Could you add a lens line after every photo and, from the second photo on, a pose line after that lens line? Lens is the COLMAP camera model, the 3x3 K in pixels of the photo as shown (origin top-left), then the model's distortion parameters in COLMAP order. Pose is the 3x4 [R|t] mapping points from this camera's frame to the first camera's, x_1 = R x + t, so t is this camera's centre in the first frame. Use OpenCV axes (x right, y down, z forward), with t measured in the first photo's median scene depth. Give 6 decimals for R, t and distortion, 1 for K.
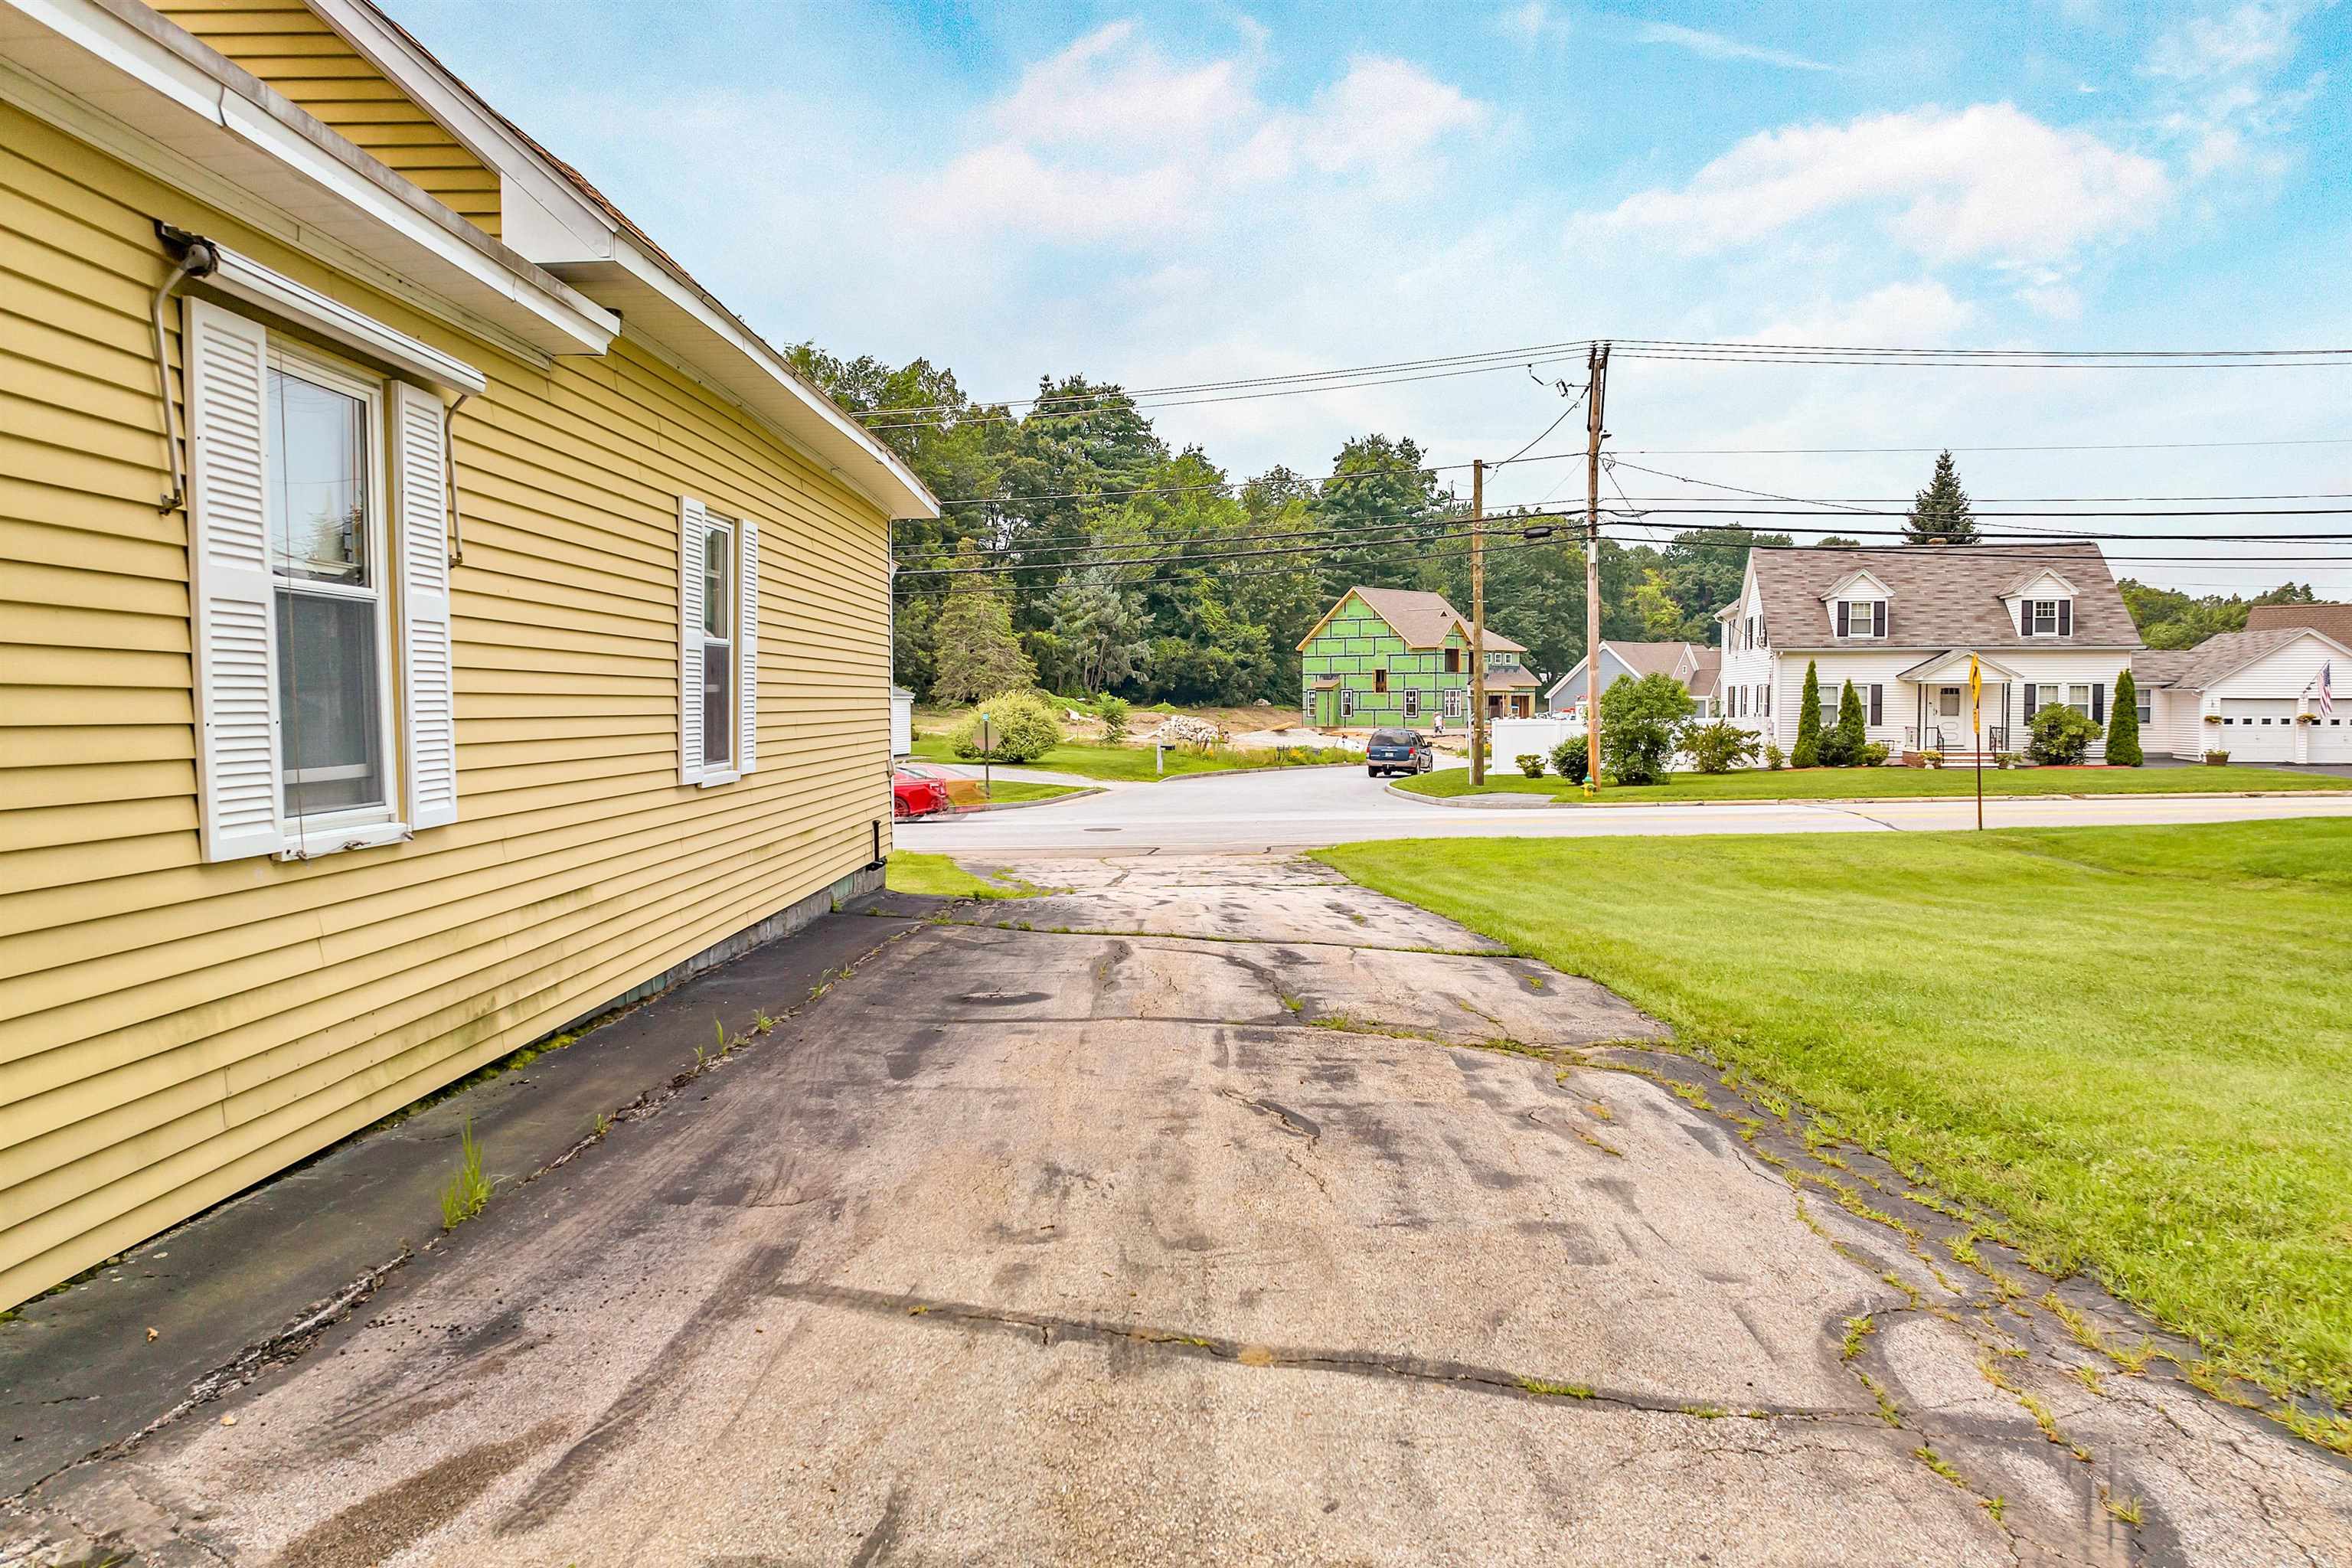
lens RADIAL K [[1720.8, 0, 1178.0], [0, 1720.8, 793.4], [0, 0, 1]] dist [-0.052046, 0.024605]
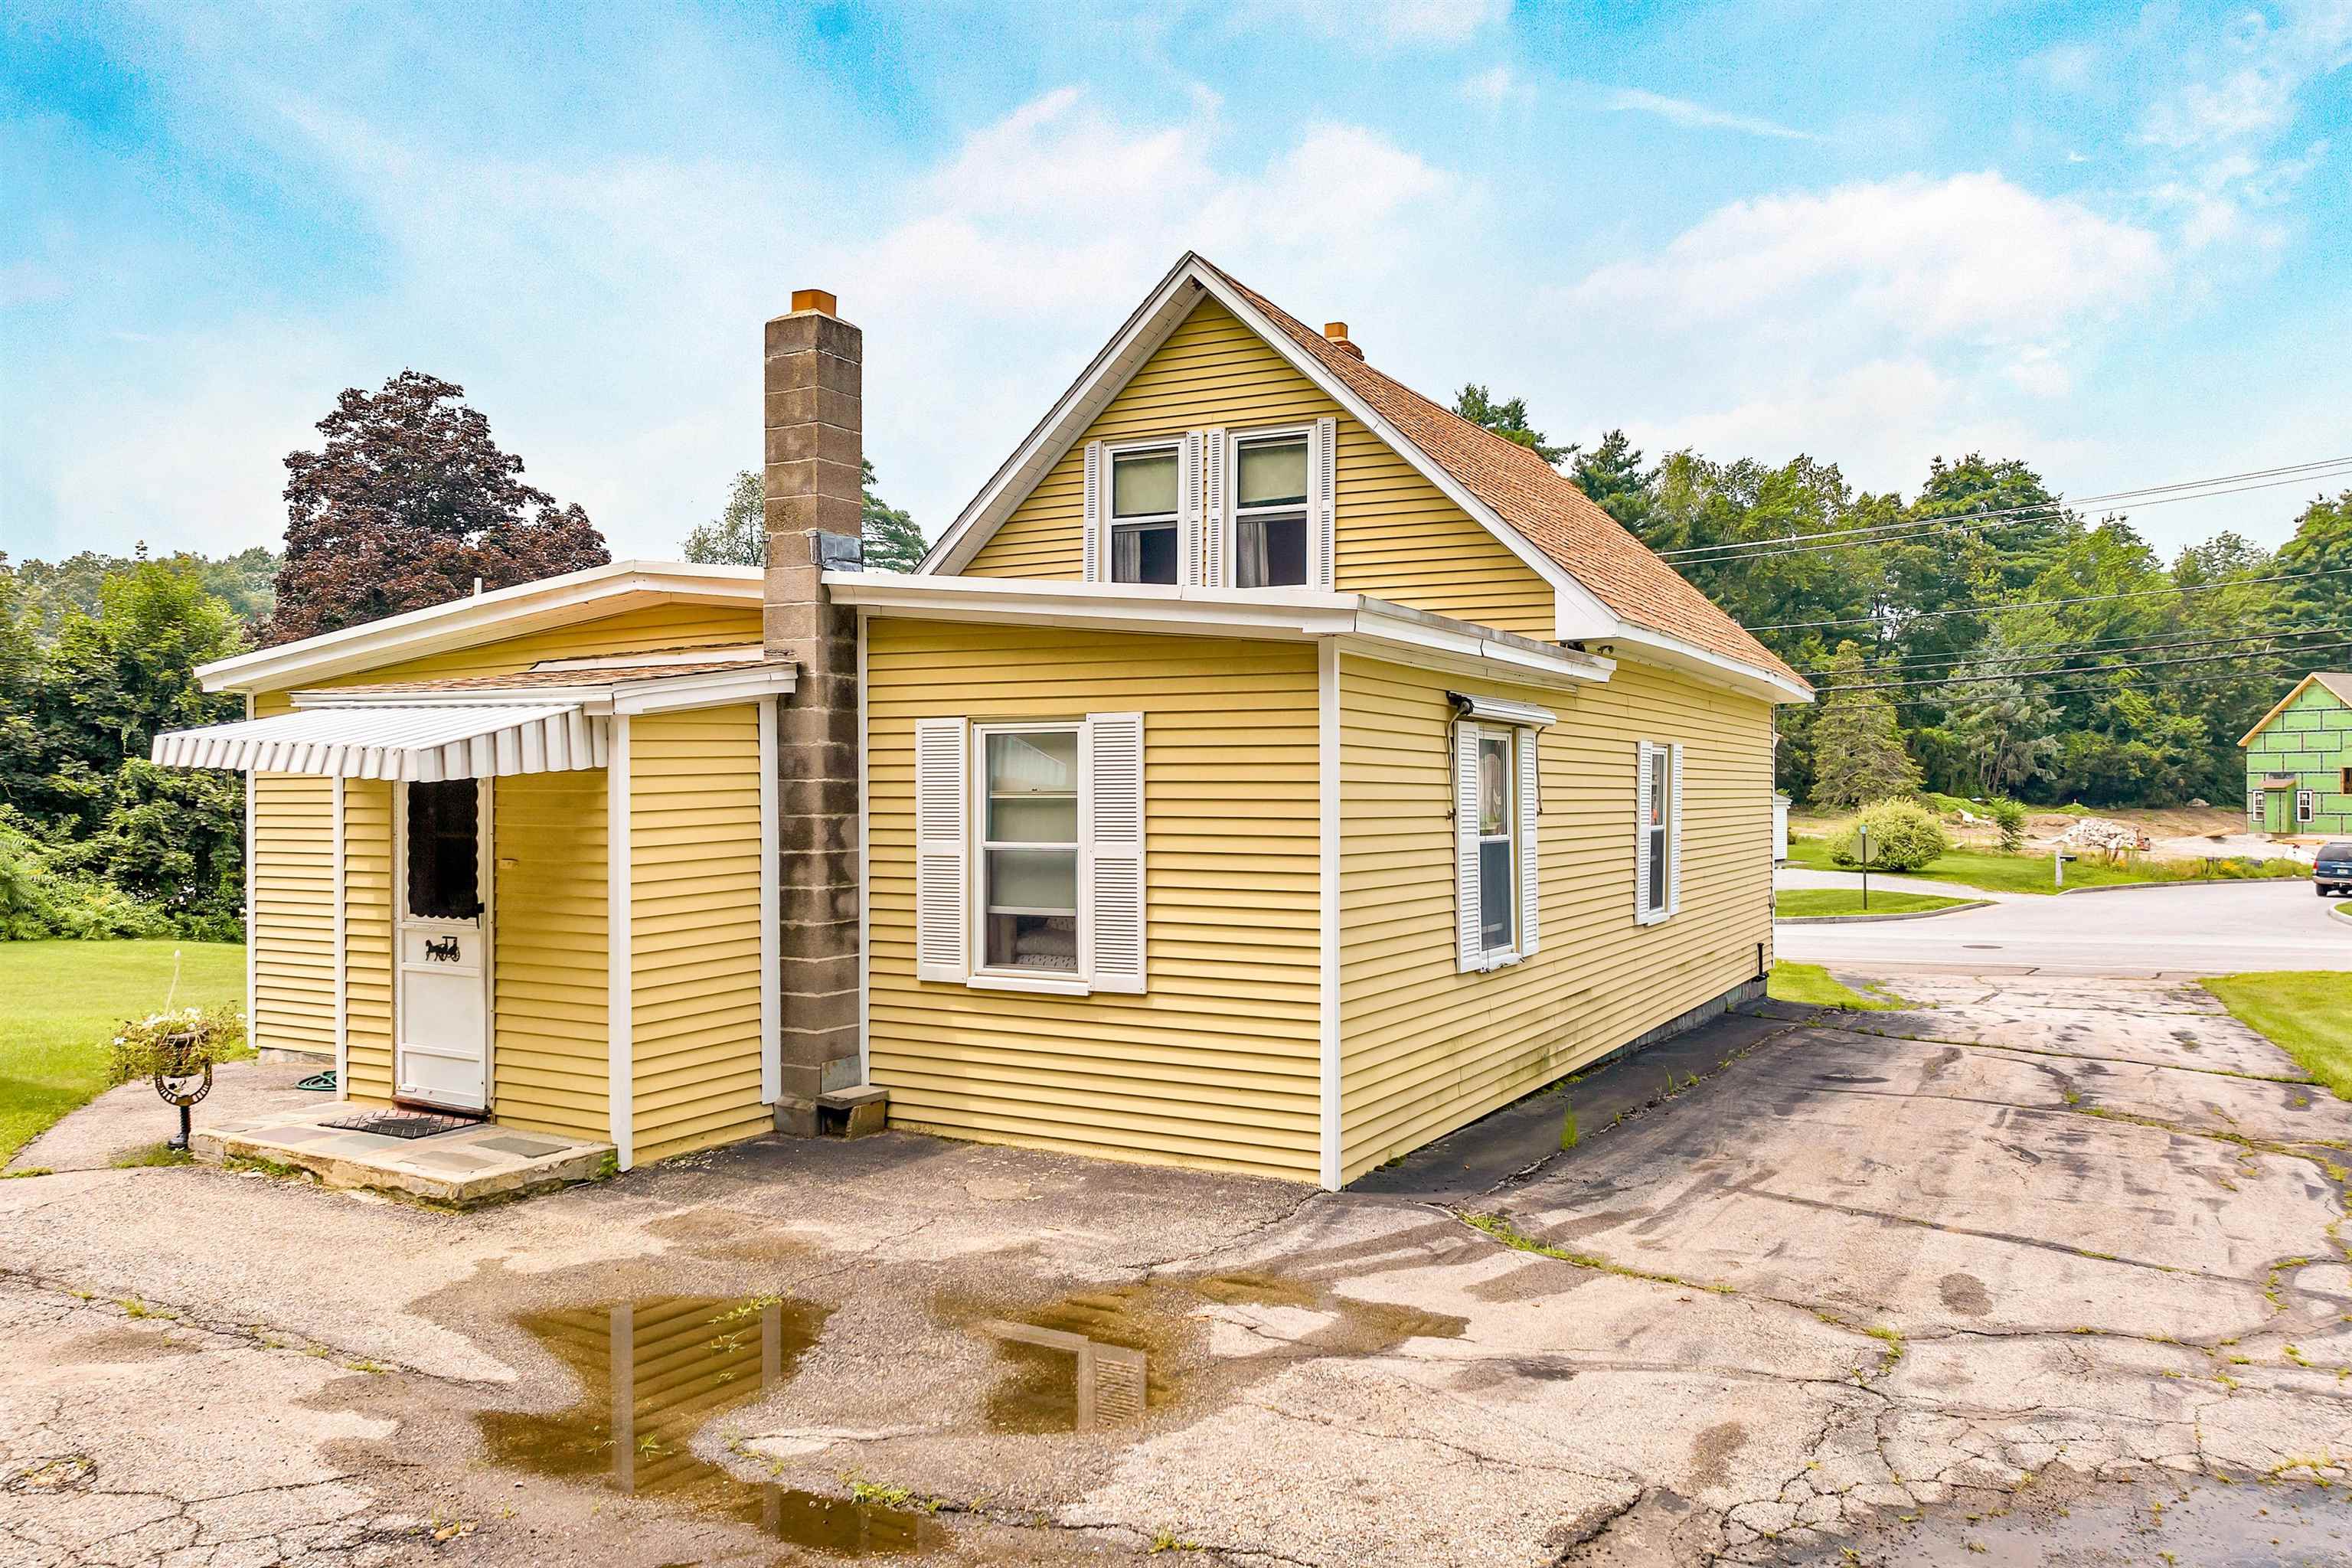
lens RADIAL K [[1720.8, 0, 1133.8], [0, 1720.8, 787.6], [0, 0, 1]] dist [-0.052046, 0.024605]
pose [[0.868264, 0.001716, -0.496100, 0.013313], [-0.029436, 0.998410, -0.048064, -0.006341], [0.495229, 0.056336, 0.866934, -0.090100]]
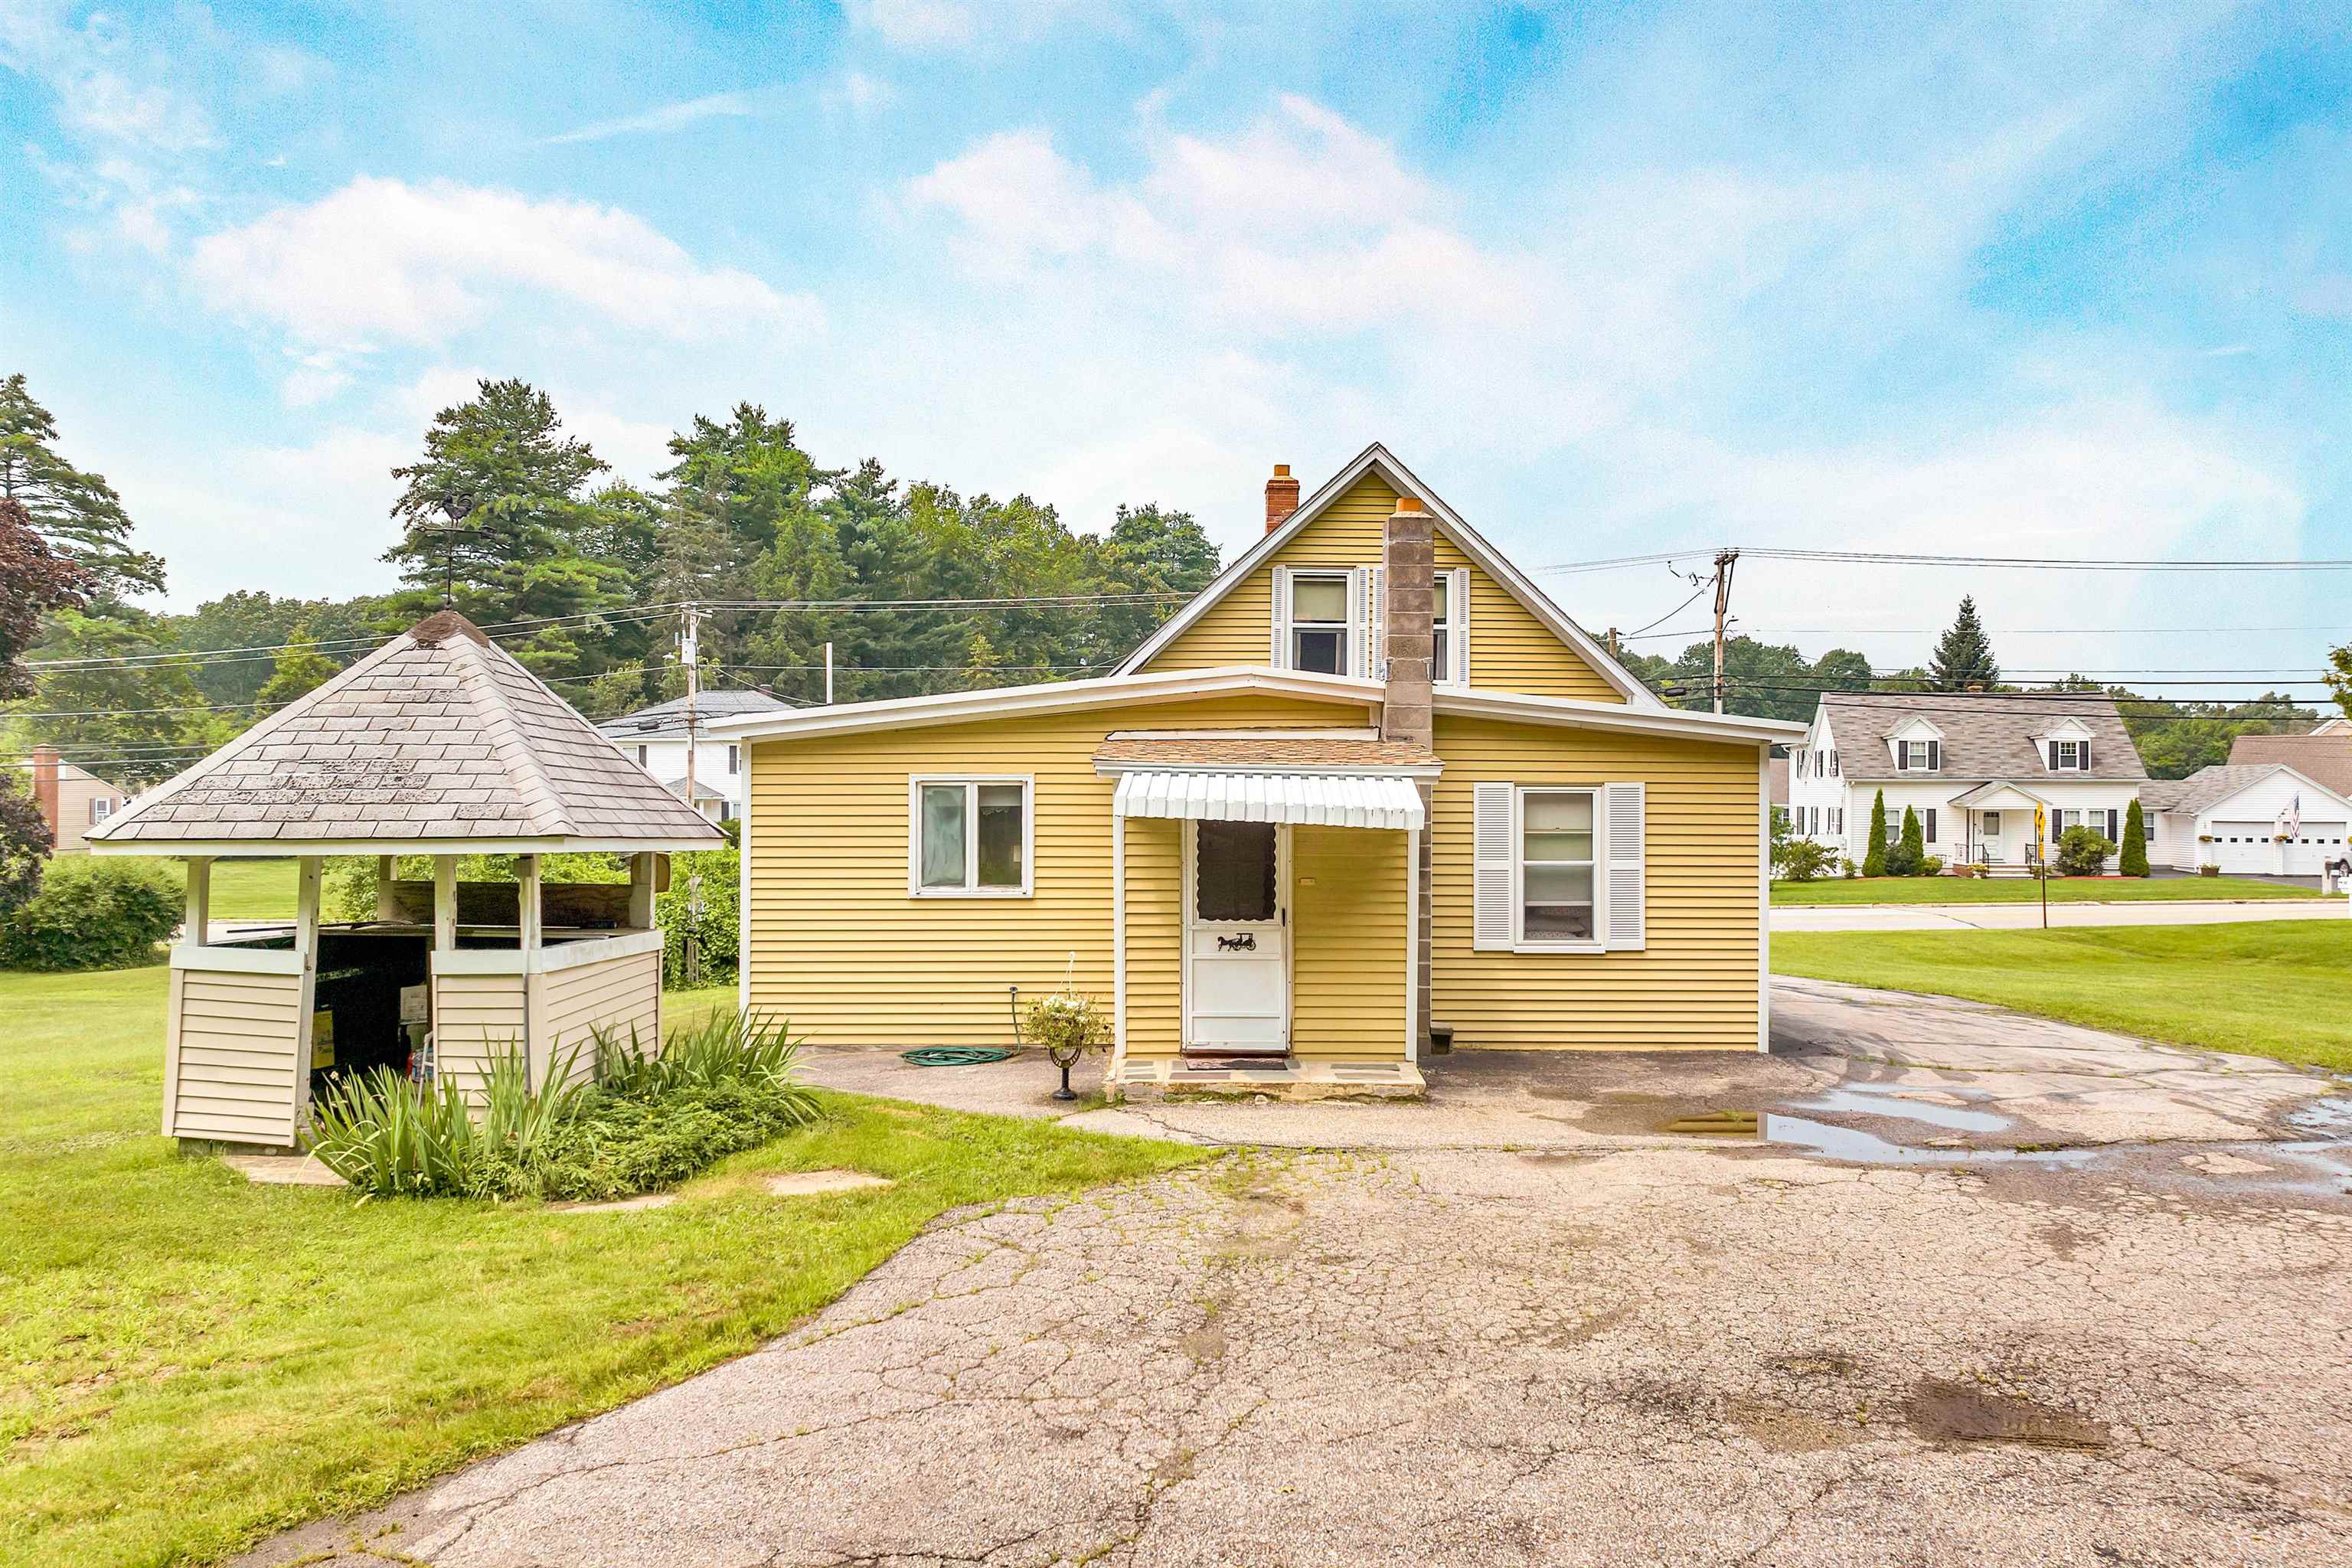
lens RADIAL K [[1720.8, 0, 1197.4], [0, 1720.8, 803.9], [0, 0, 1]] dist [-0.052046, 0.024605]
pose [[0.999889, 0.005284, 0.013900, -0.137030], [-0.004579, 0.998725, -0.050266, -0.003835], [-0.014148, 0.050196, 0.998639, -0.217568]]
